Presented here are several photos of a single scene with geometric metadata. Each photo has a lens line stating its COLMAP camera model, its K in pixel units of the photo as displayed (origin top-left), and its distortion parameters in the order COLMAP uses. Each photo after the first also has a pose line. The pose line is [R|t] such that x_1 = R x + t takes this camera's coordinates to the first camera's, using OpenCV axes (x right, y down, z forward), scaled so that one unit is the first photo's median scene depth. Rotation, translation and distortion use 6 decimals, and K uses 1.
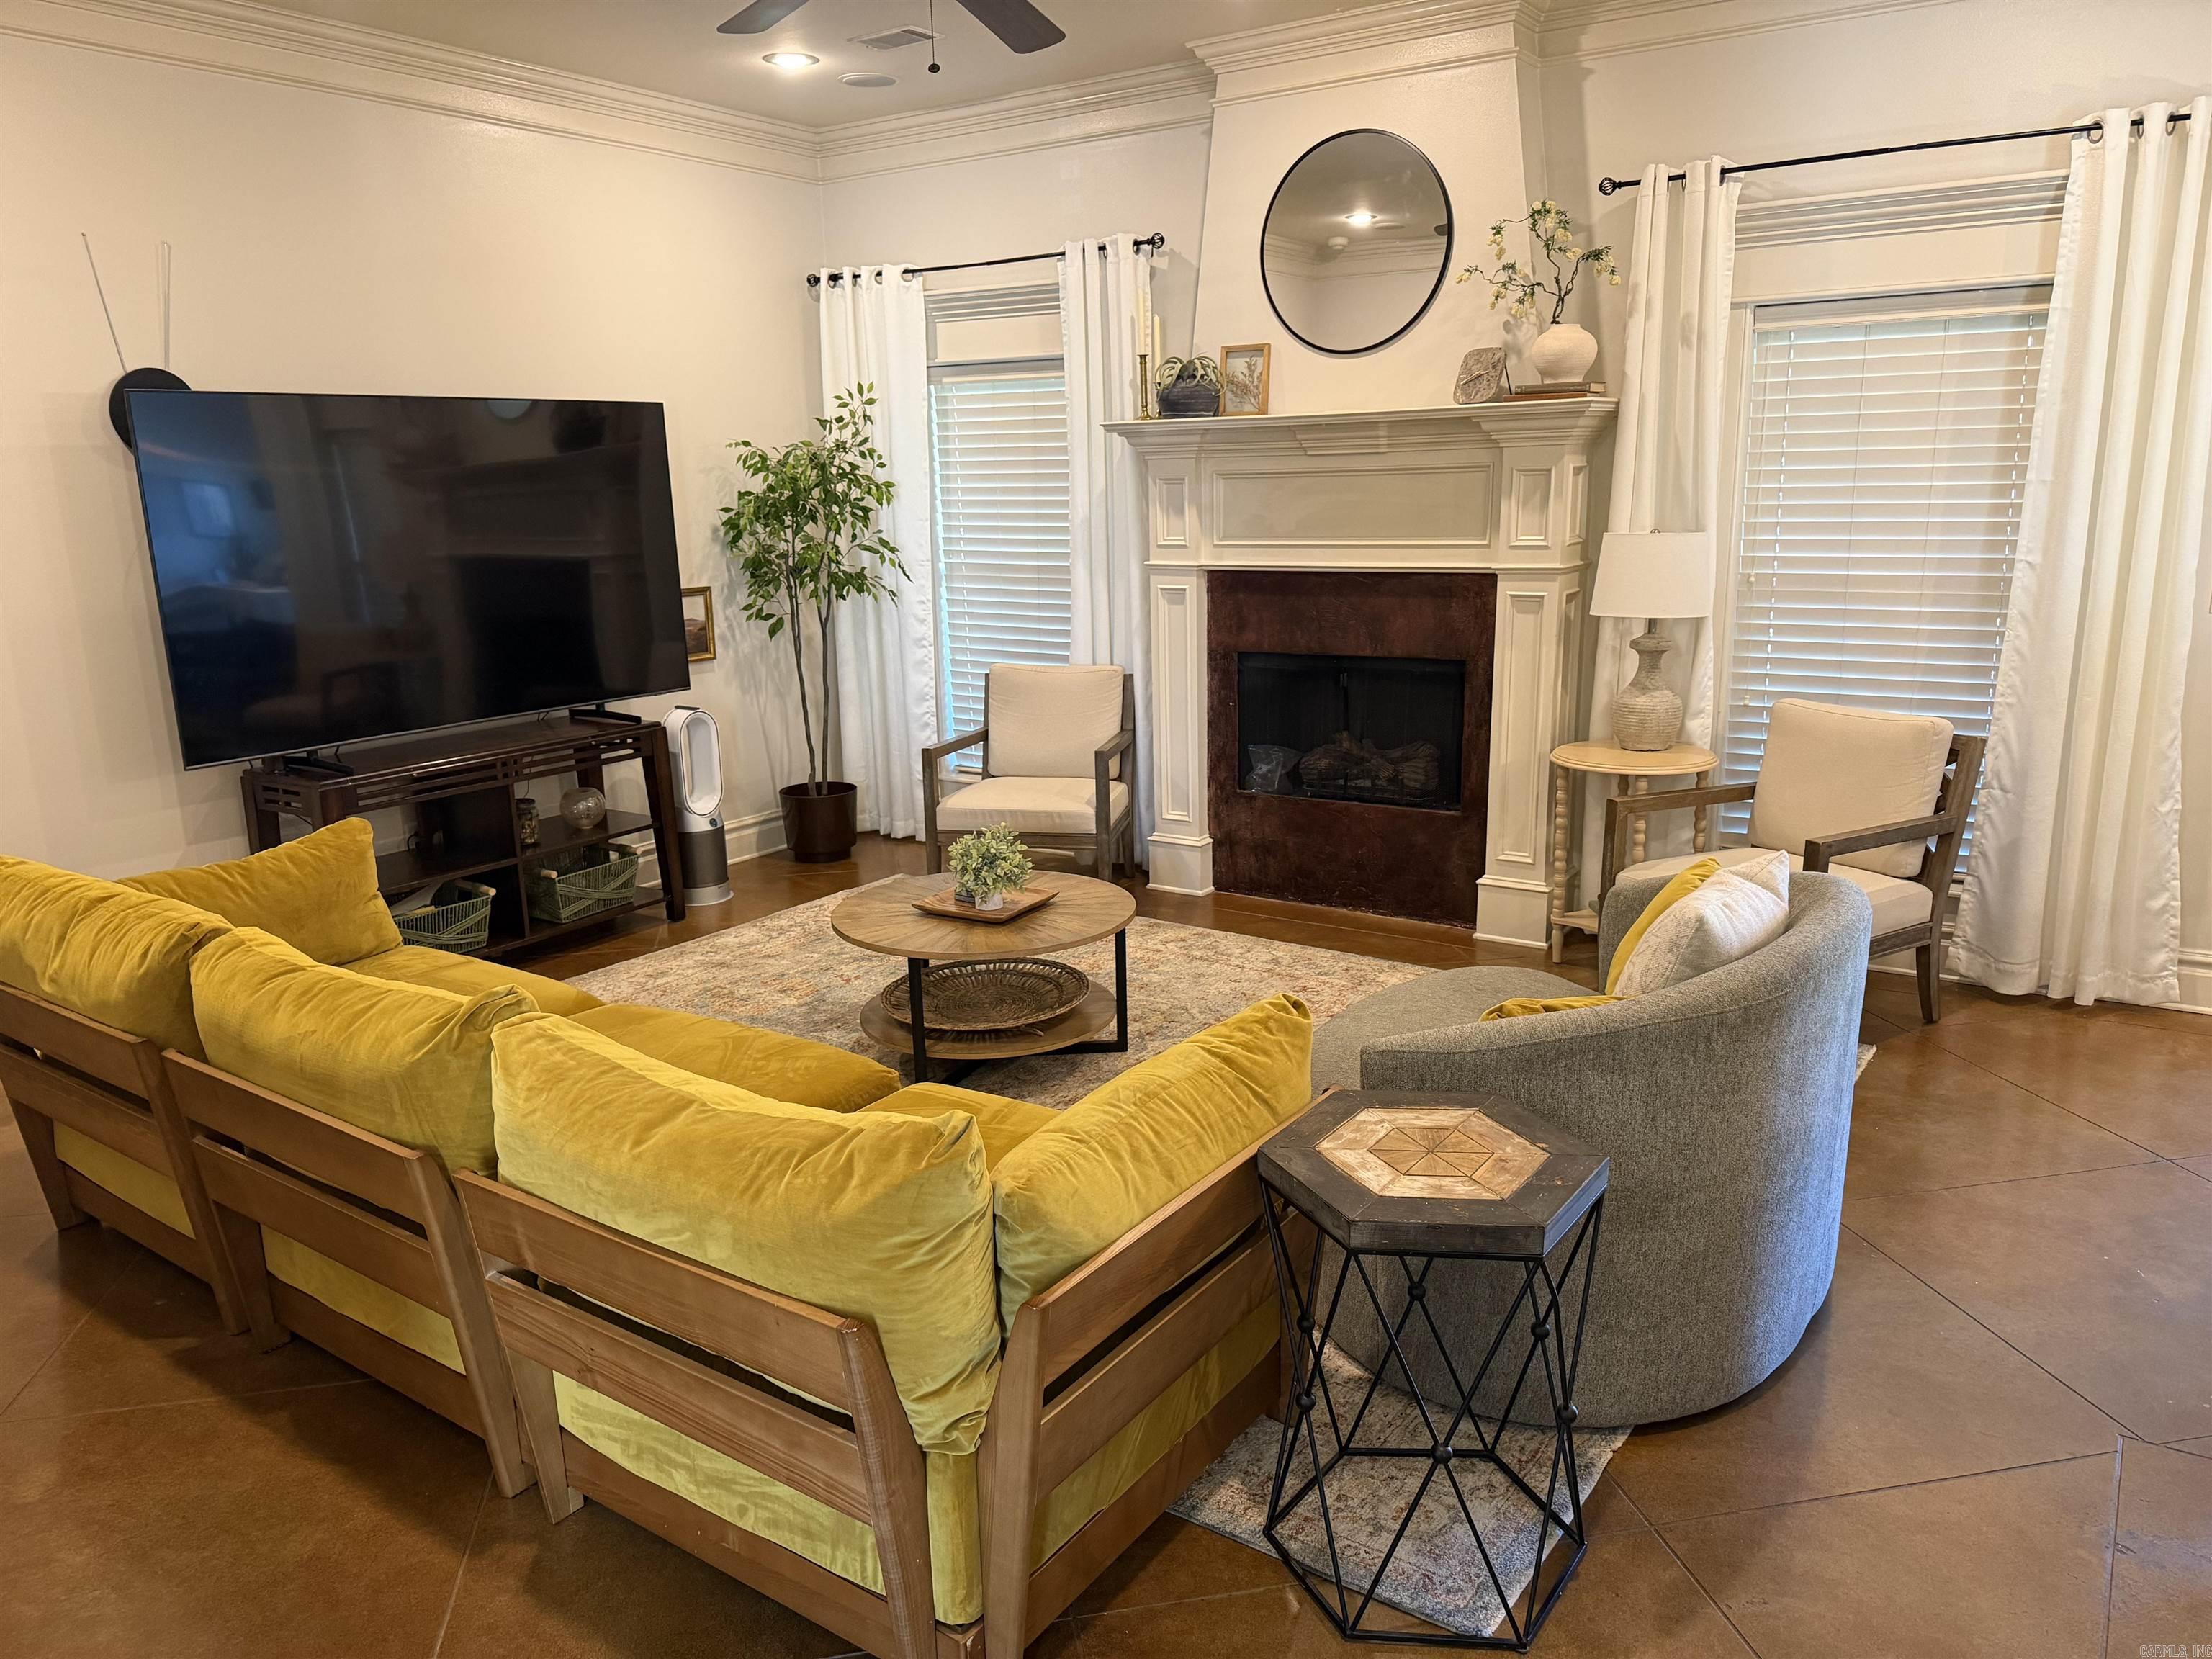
lens RADIAL K [[1568.7, 0, 1106.0], [0, 1568.7, 829.5], [0, 0, 1]] dist [0.119023, -0.198073]
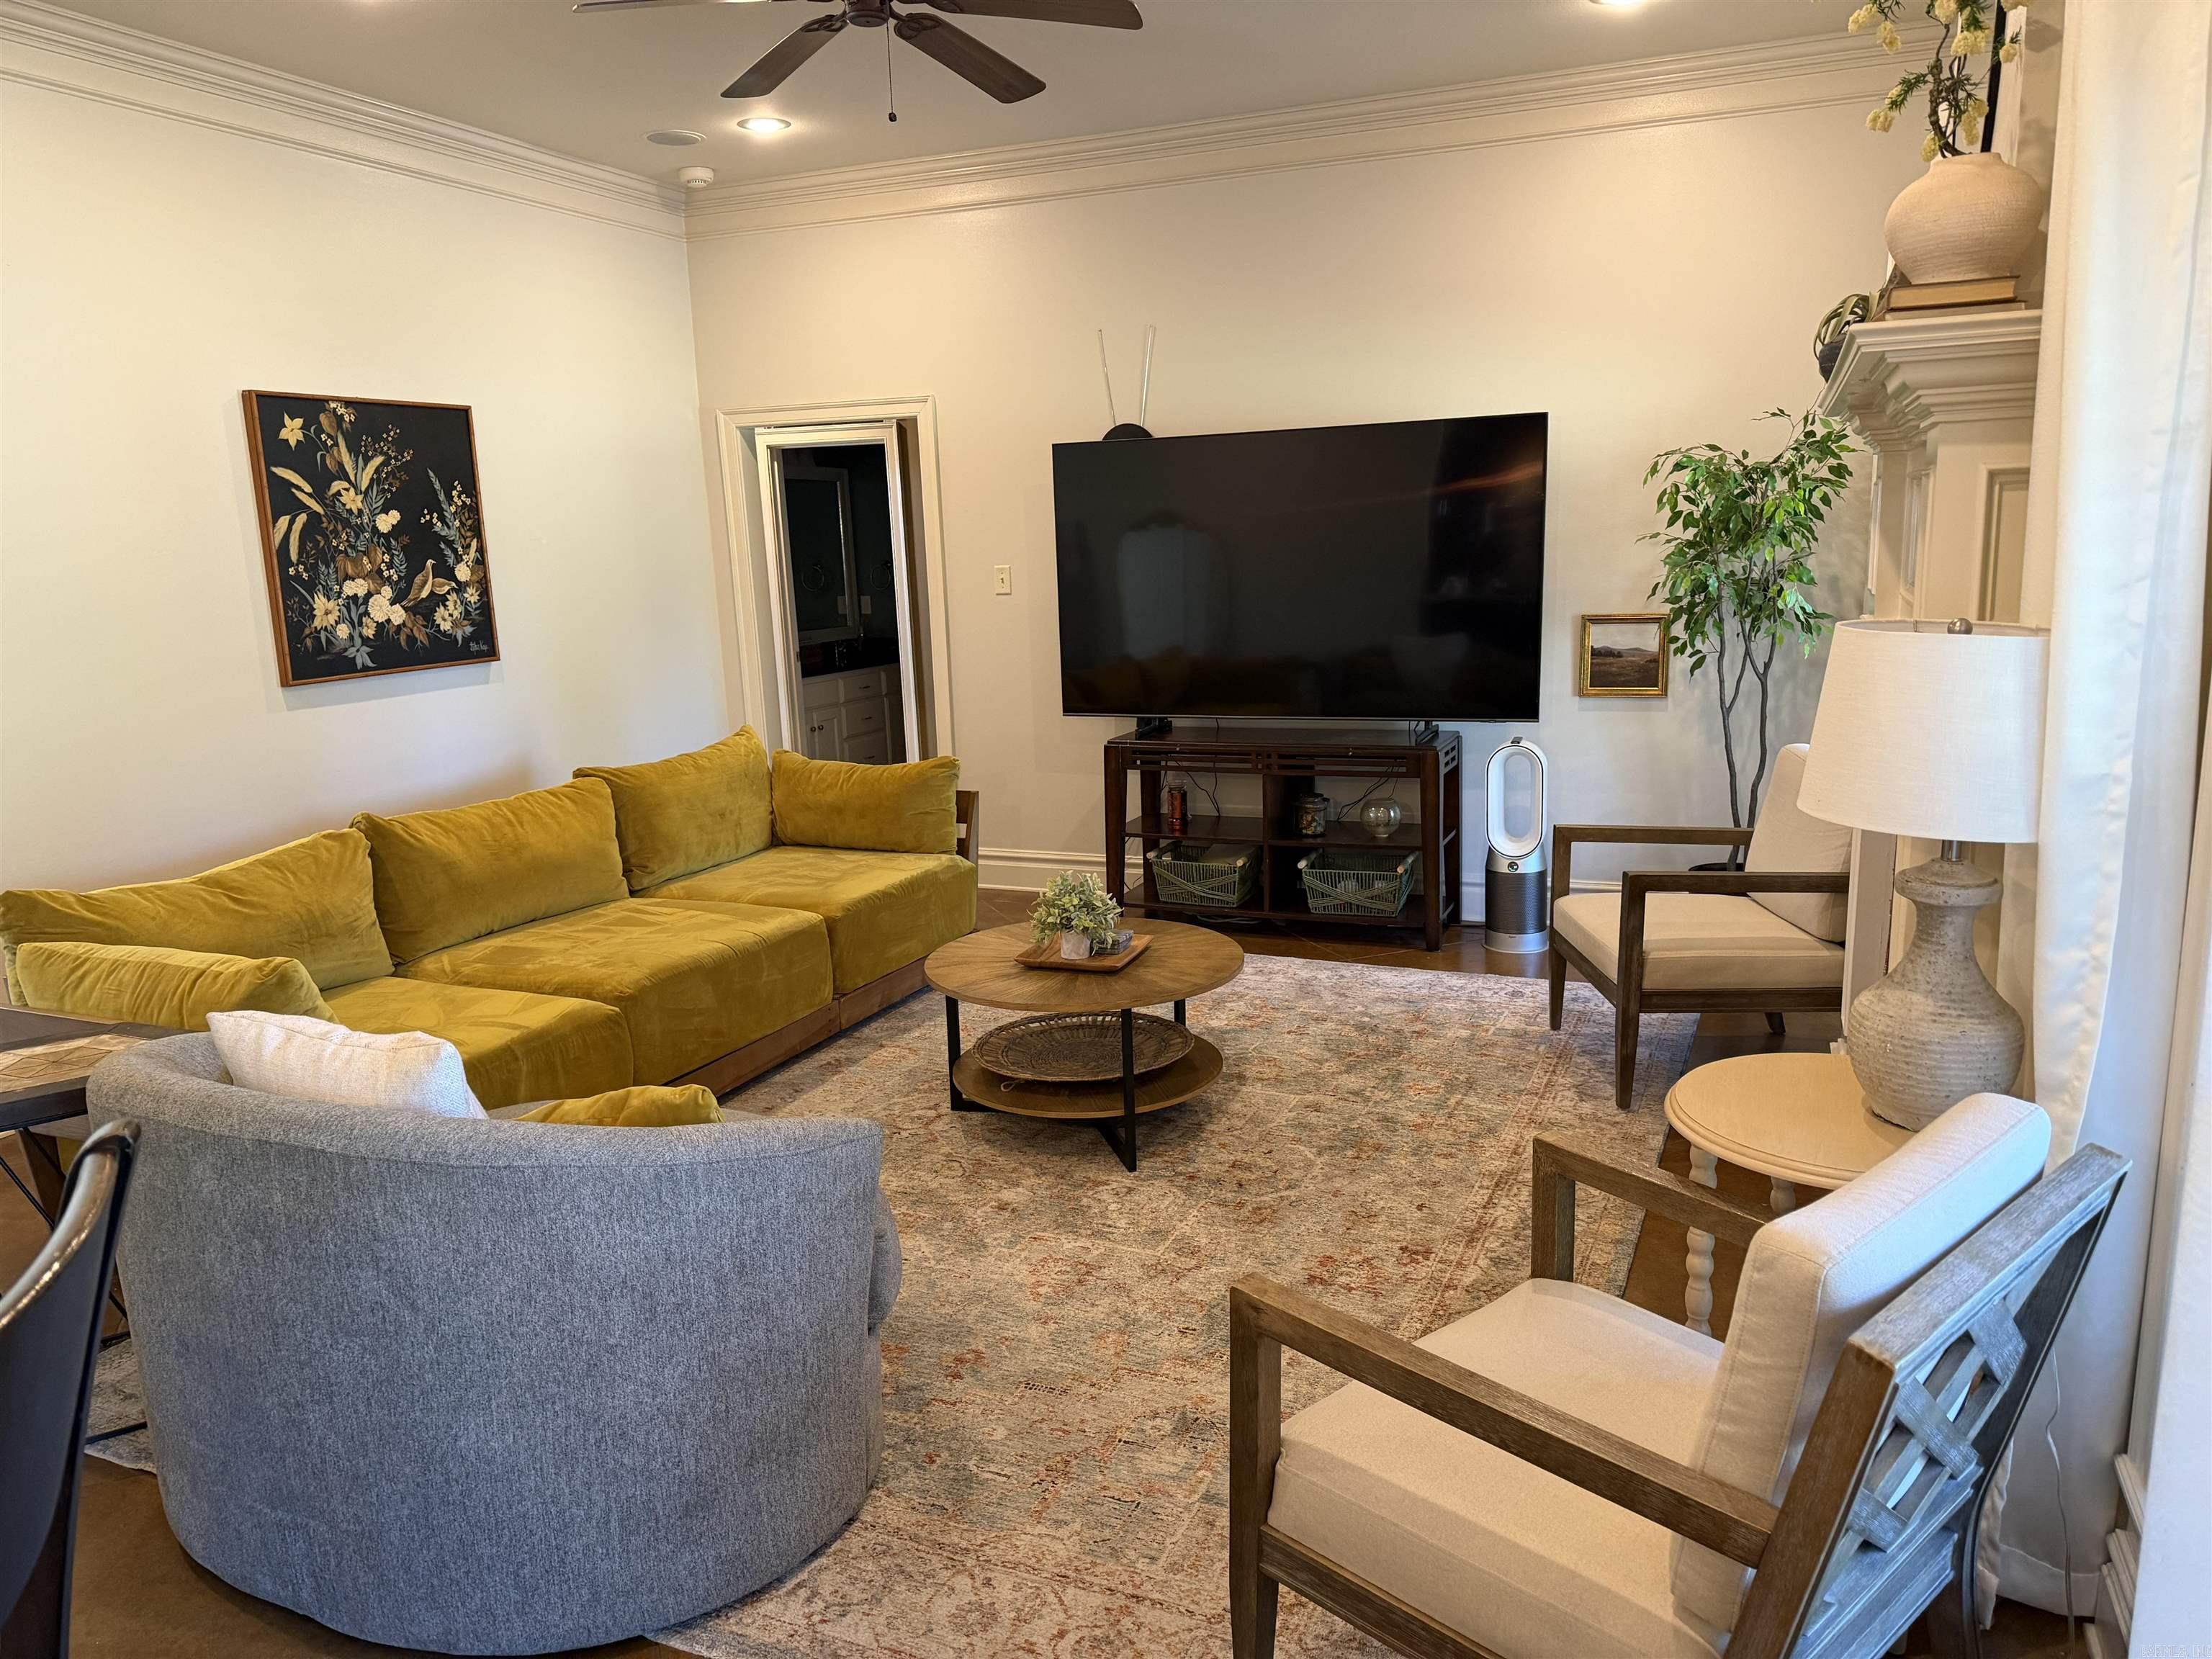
lens RADIAL K [[1568.7, 0, 1106.0], [0, 1568.7, 829.5], [0, 0, 1]] dist [0.119023, -0.198073]
pose [[0.211395, 0.231184, -0.949666, 0.694336], [-0.200105, 0.961280, 0.189468, -0.183953], [0.956697, 0.149981, 0.249471, 0.613852]]
